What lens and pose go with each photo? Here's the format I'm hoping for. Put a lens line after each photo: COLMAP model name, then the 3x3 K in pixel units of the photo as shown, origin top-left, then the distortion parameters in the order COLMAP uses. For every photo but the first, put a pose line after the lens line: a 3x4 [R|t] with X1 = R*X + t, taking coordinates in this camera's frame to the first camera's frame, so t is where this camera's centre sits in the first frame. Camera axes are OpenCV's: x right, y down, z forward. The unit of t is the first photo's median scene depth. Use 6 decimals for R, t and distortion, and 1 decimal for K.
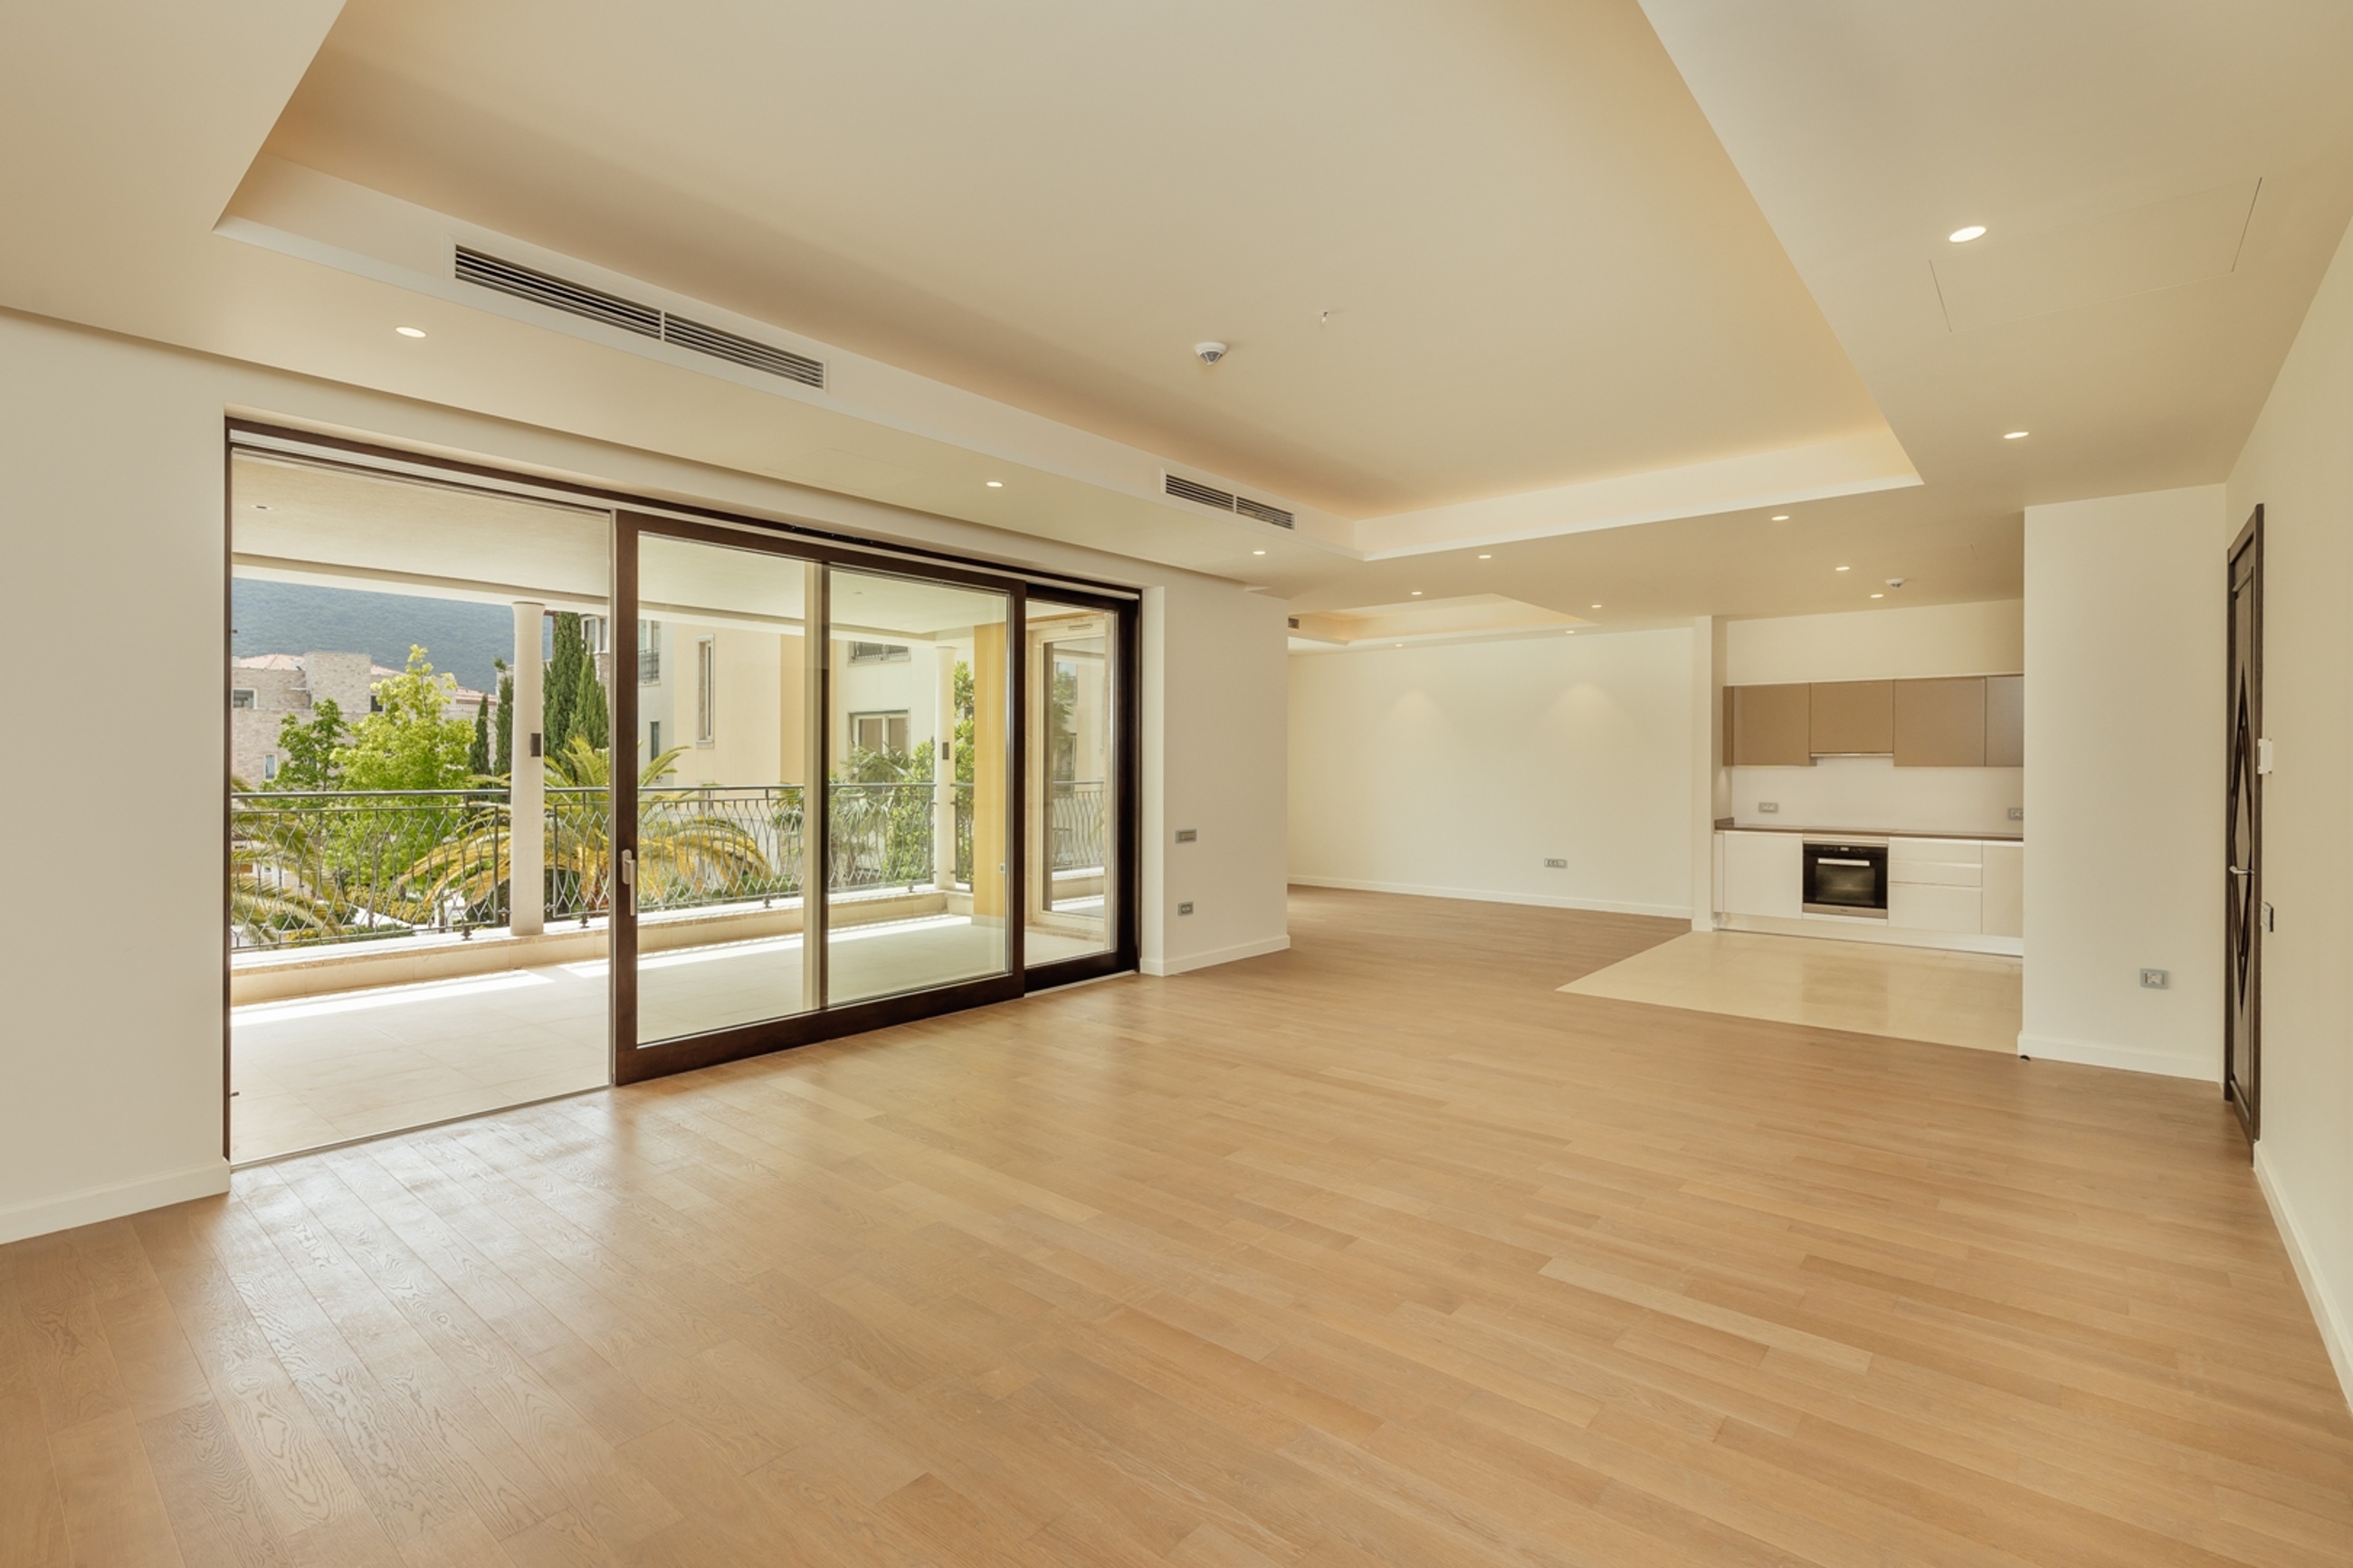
lens RADIAL K [[1121.8, 0, 1176.5], [0, 1121.8, 784.0], [0, 0, 1]] dist [-0.000565, 0.000157]
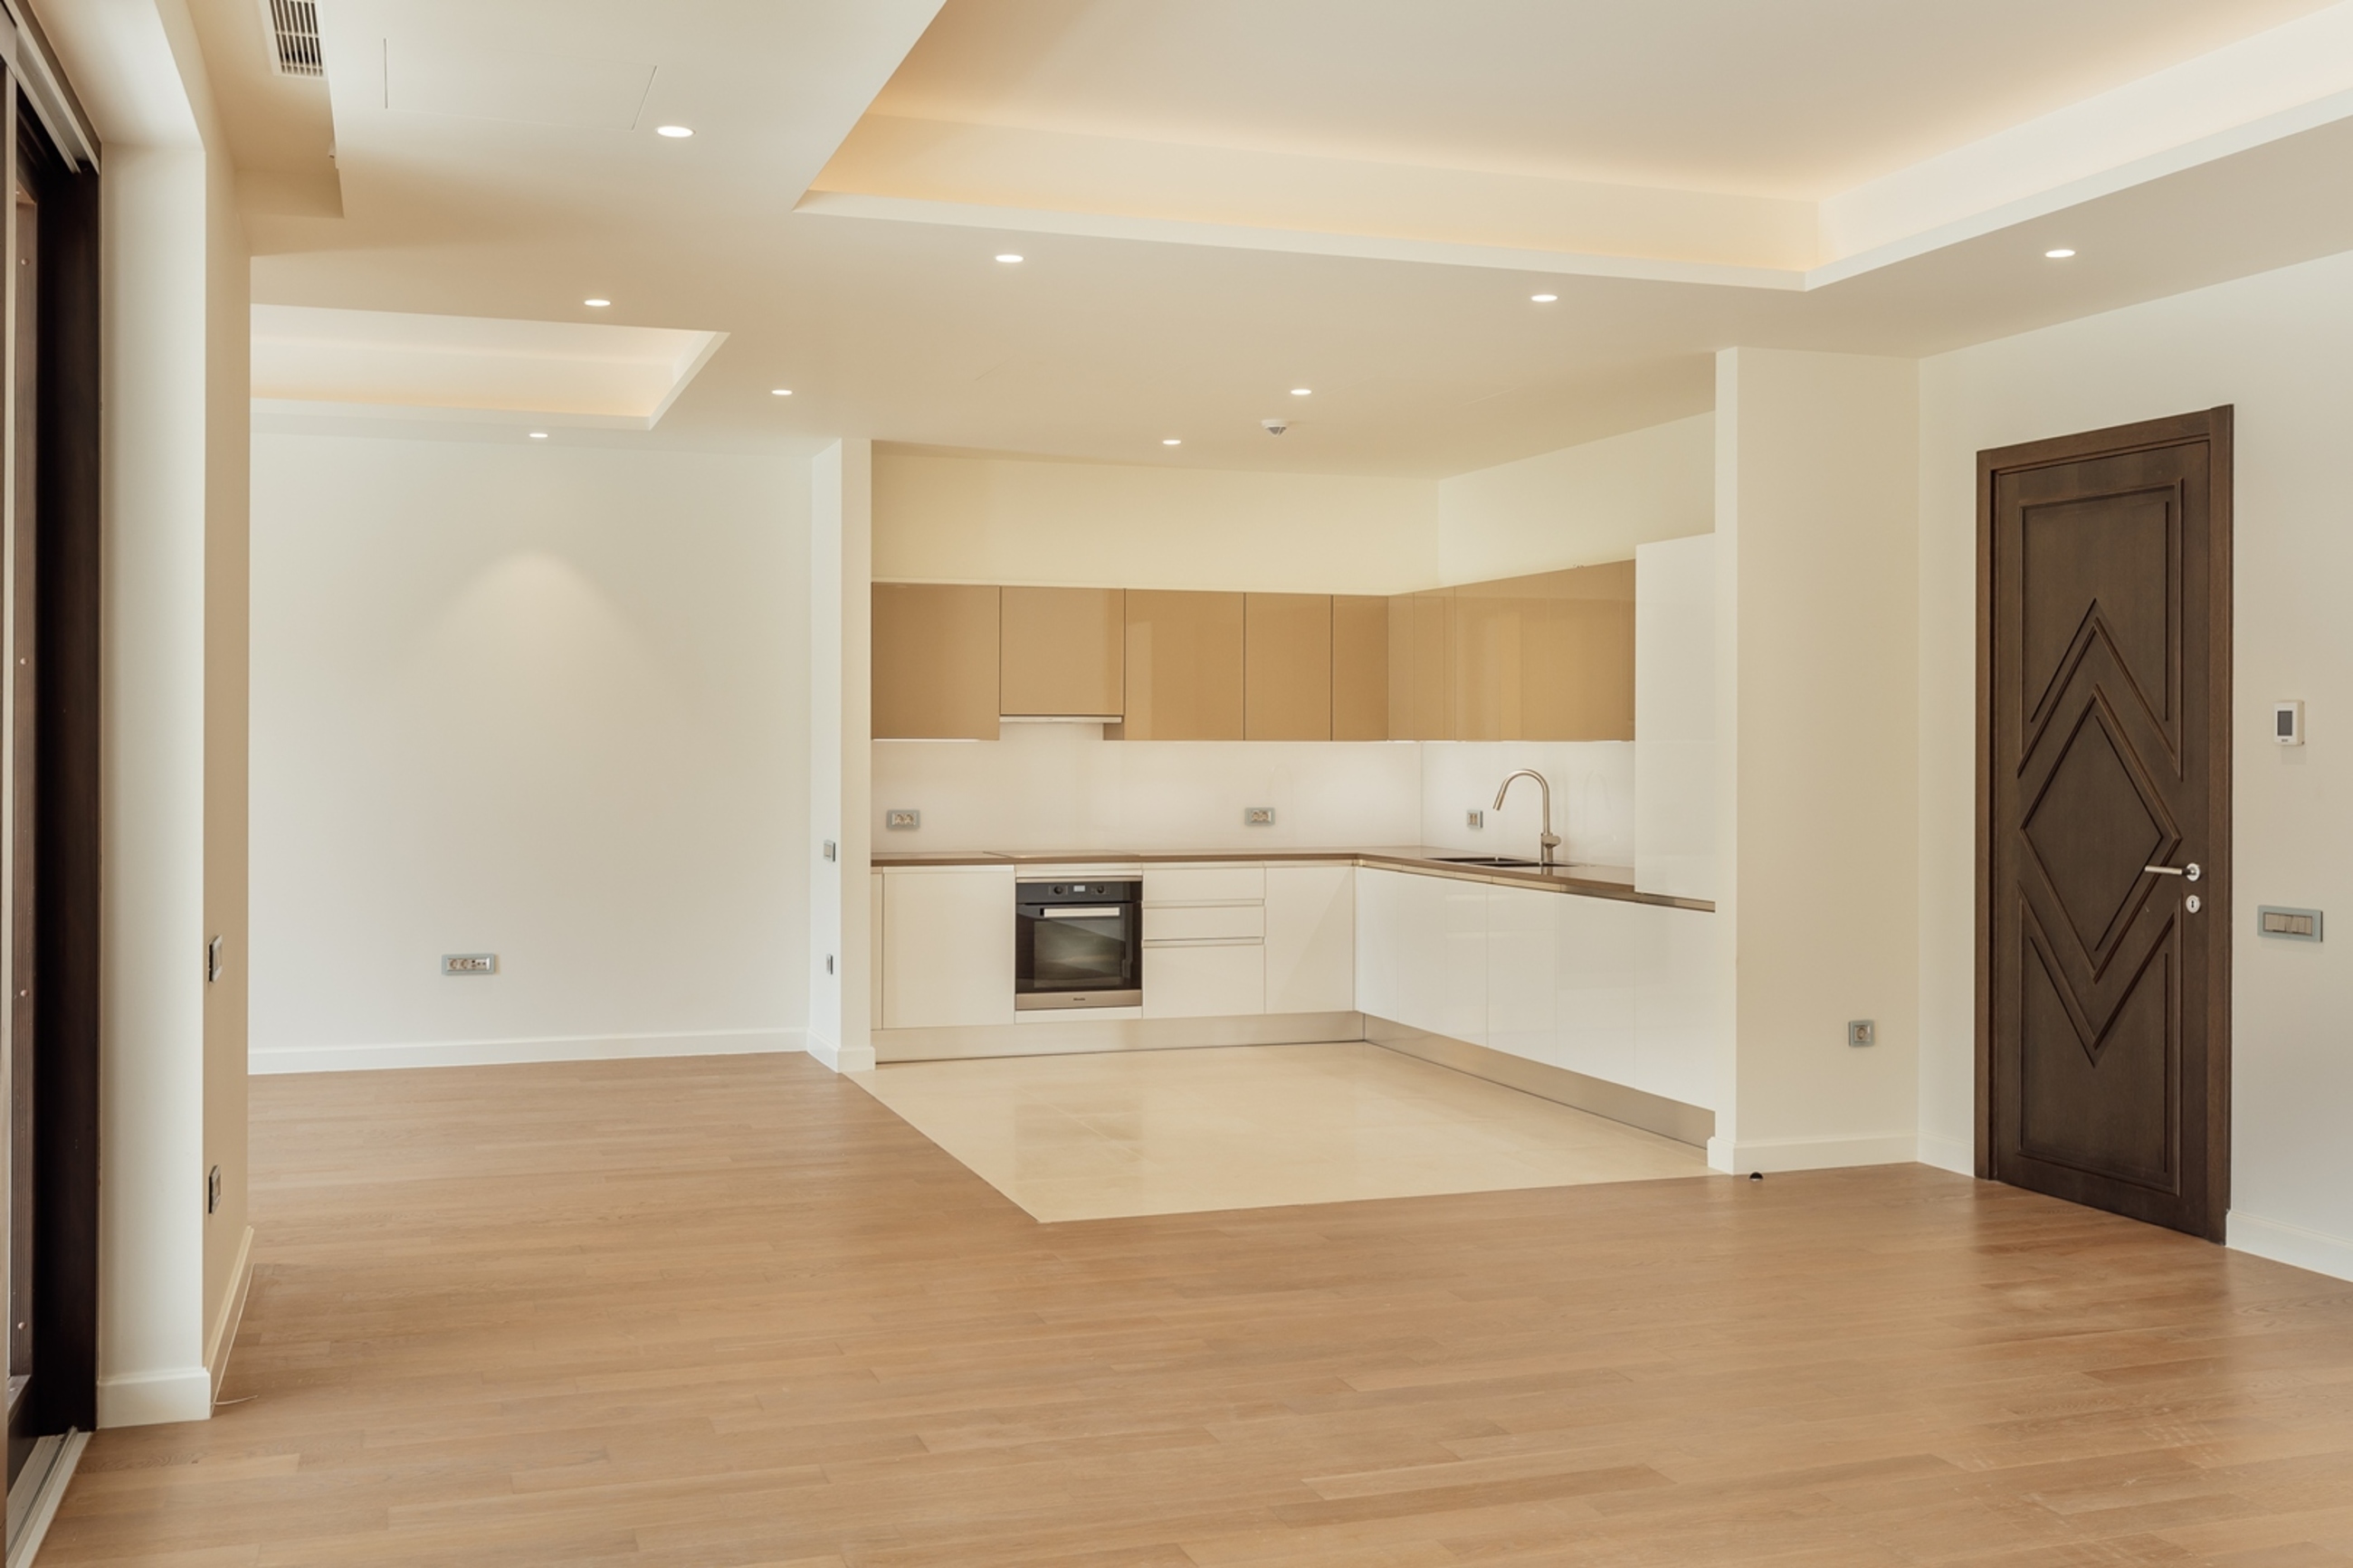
lens RADIAL K [[2329.1, 0, 1183.3], [0, 2329.1, 738.0], [0, 0, 1]] dist [0.005766, -0.009509]
pose [[0.489215, 0.001115, 0.872162, -0.390983], [0.016493, 0.999809, -0.010529, -0.003502], [-0.872007, 0.019536, 0.489103, 0.398652]]
